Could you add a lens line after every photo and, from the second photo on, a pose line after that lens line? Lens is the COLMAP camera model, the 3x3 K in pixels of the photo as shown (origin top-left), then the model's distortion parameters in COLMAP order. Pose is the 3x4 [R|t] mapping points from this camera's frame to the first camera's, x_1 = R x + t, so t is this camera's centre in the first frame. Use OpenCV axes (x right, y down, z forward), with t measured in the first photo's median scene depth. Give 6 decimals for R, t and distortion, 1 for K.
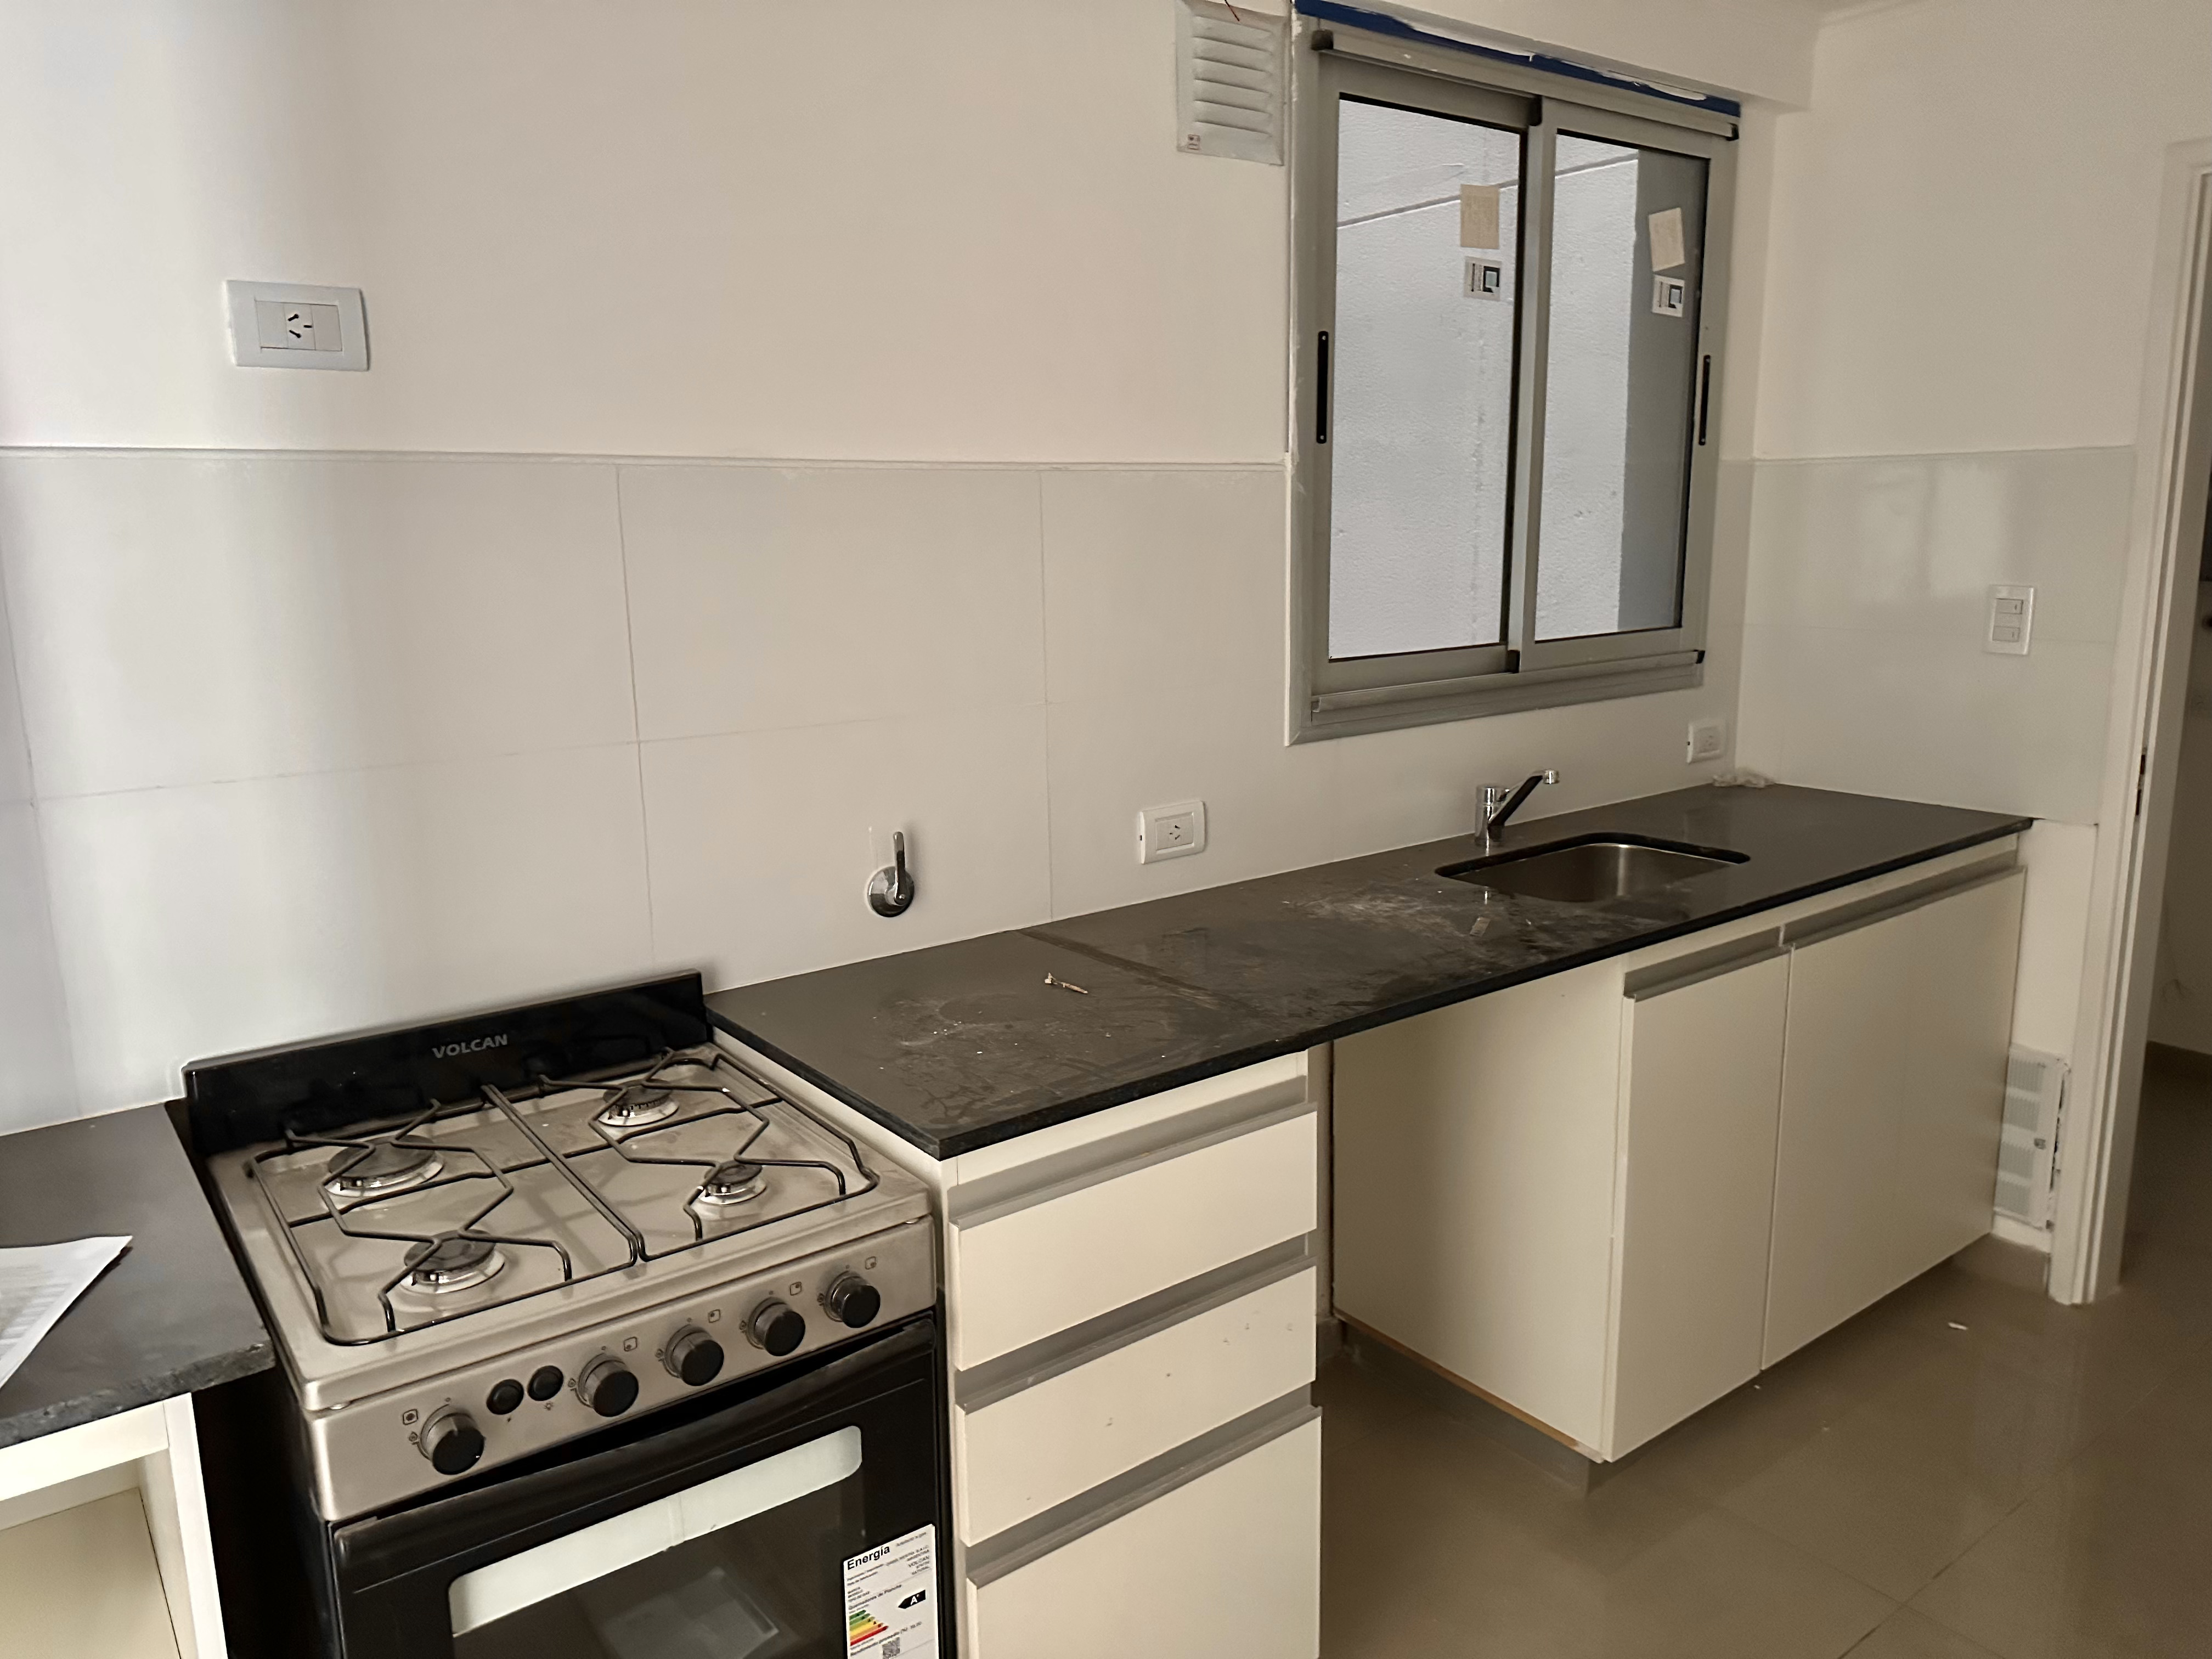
lens RADIAL K [[1549.8, 0, 1107.1], [0, 1549.8, 820.8], [0, 0, 1]] dist [0.018864, -0.023894]
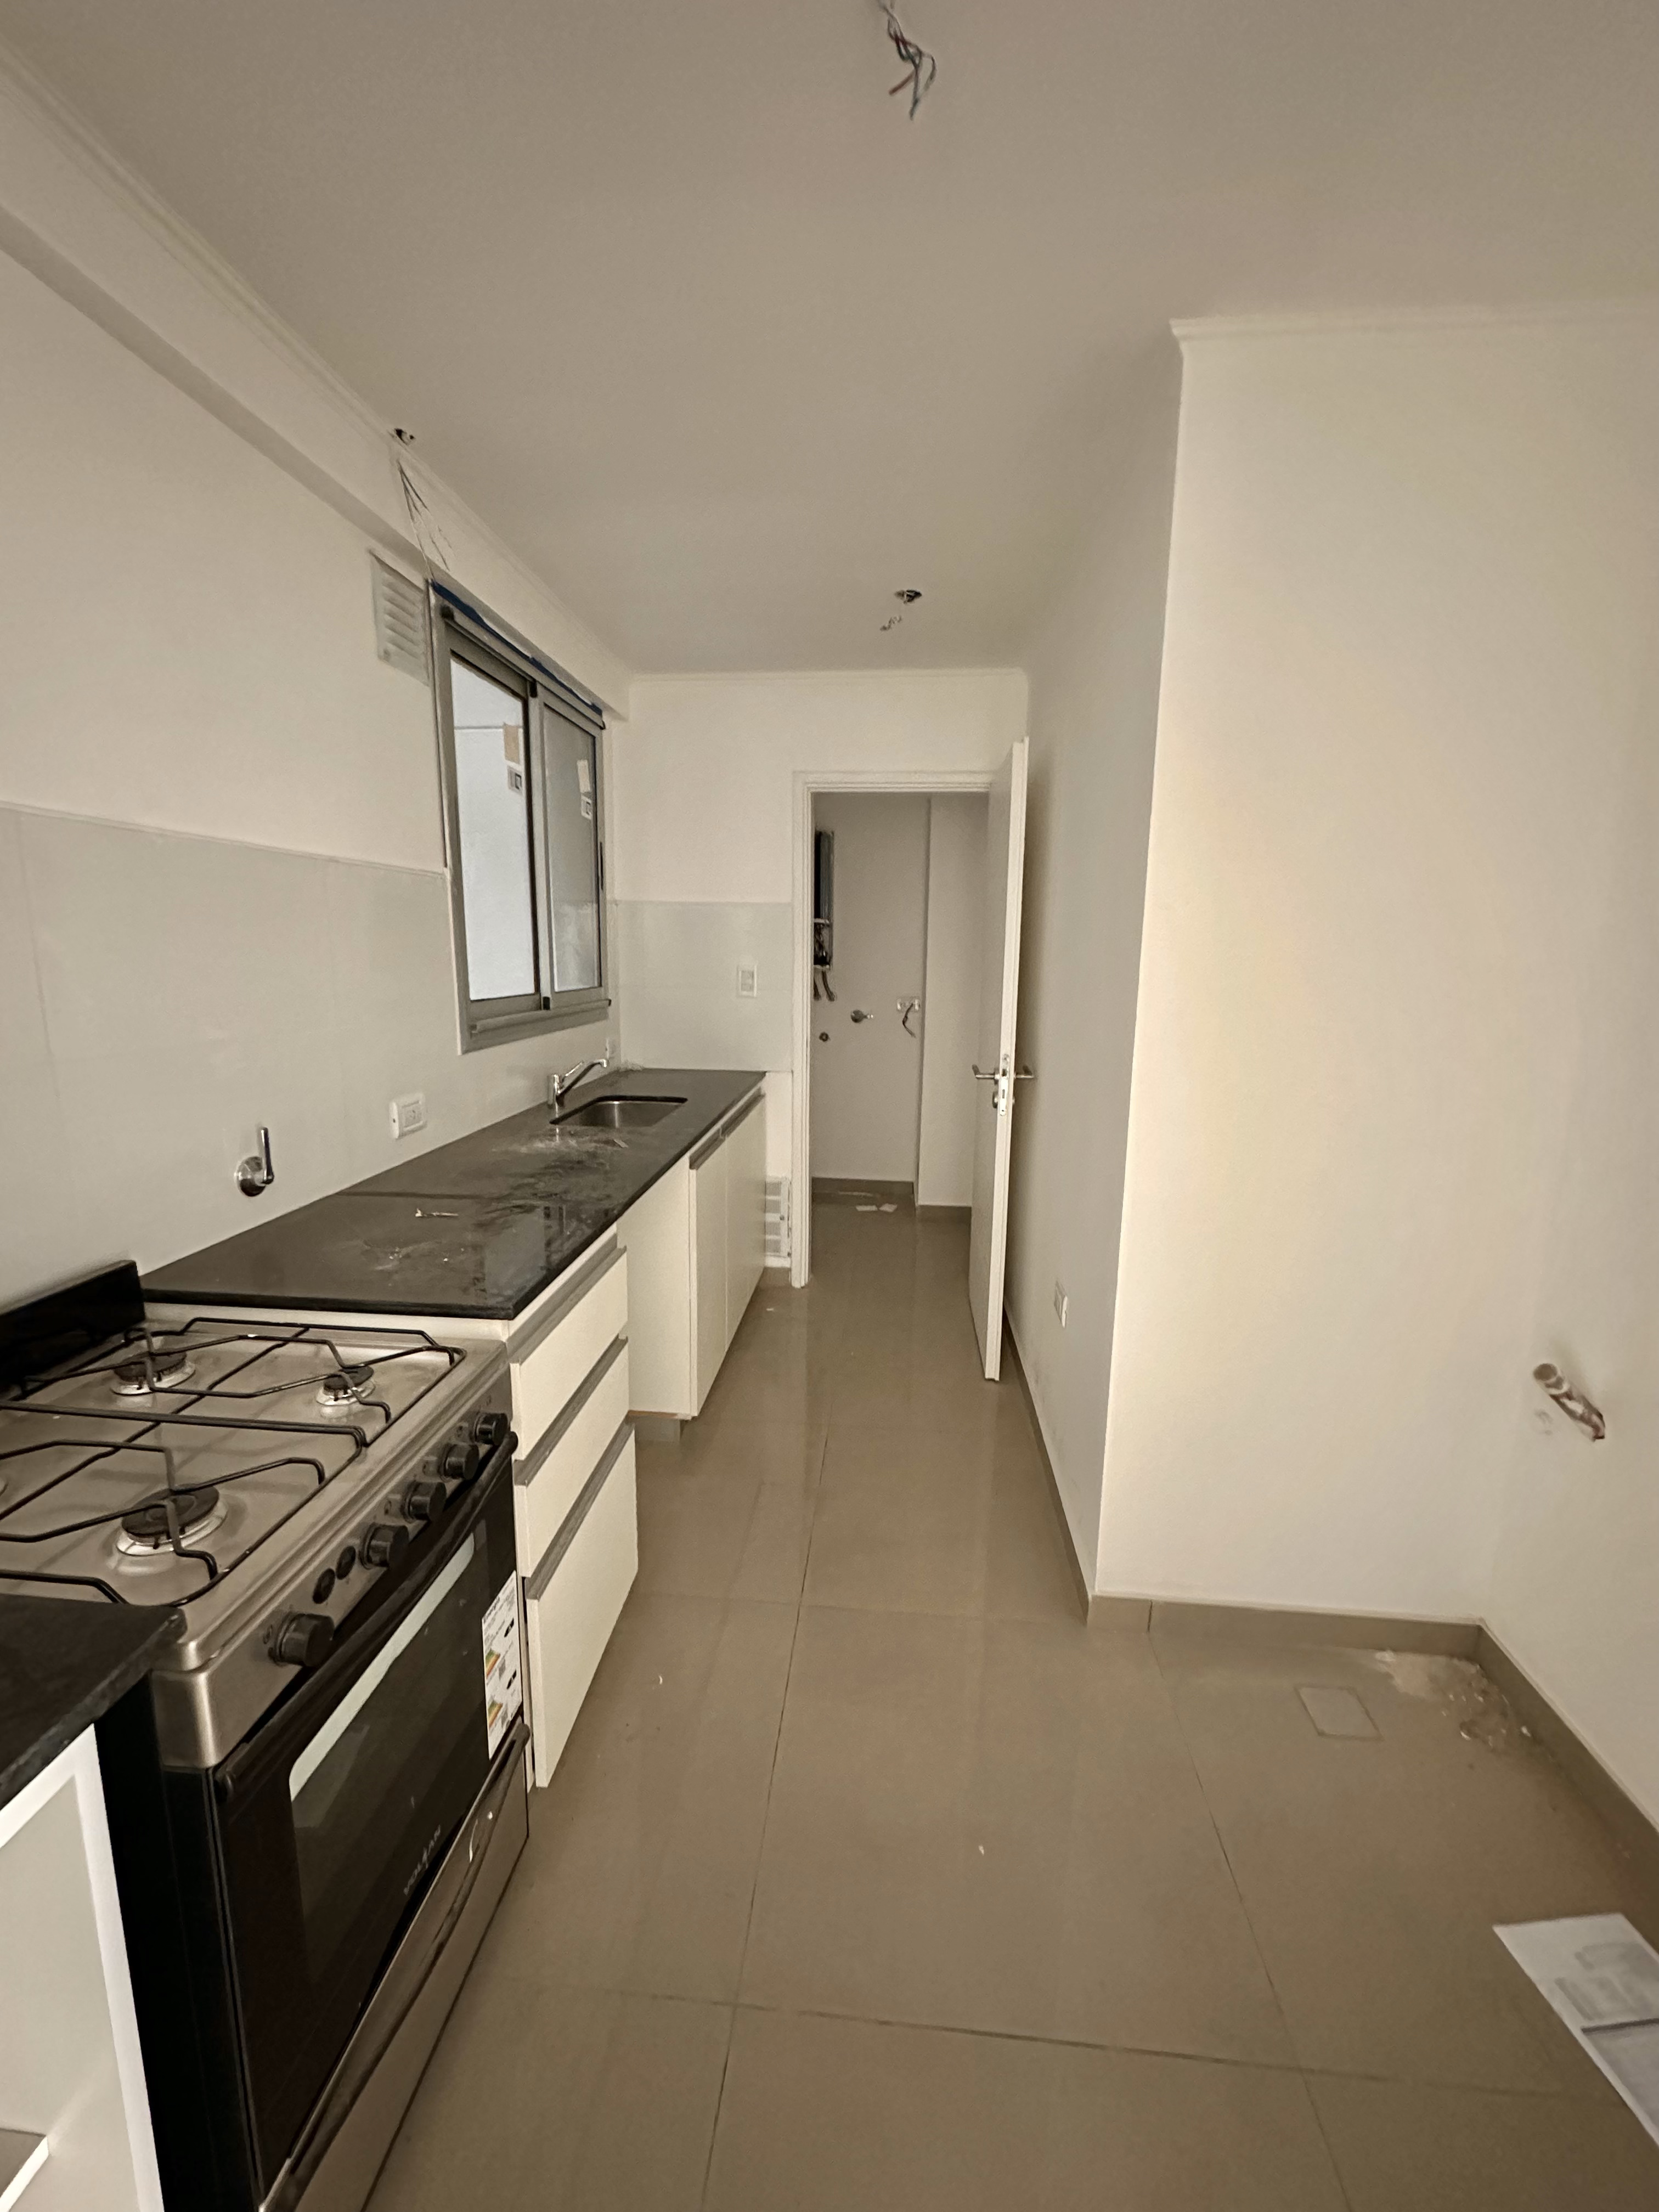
lens RADIAL K [[874.4, 0, 828.0], [0, 874.4, 1107.2], [0, 0, 1]] dist [0.001158, 0.000125]
pose [[0.668793, -0.105203, 0.735968, -0.283828], [0.114396, 0.992710, 0.037948, 0.012934], [-0.734595, 0.058812, 0.675952, 0.119788]]
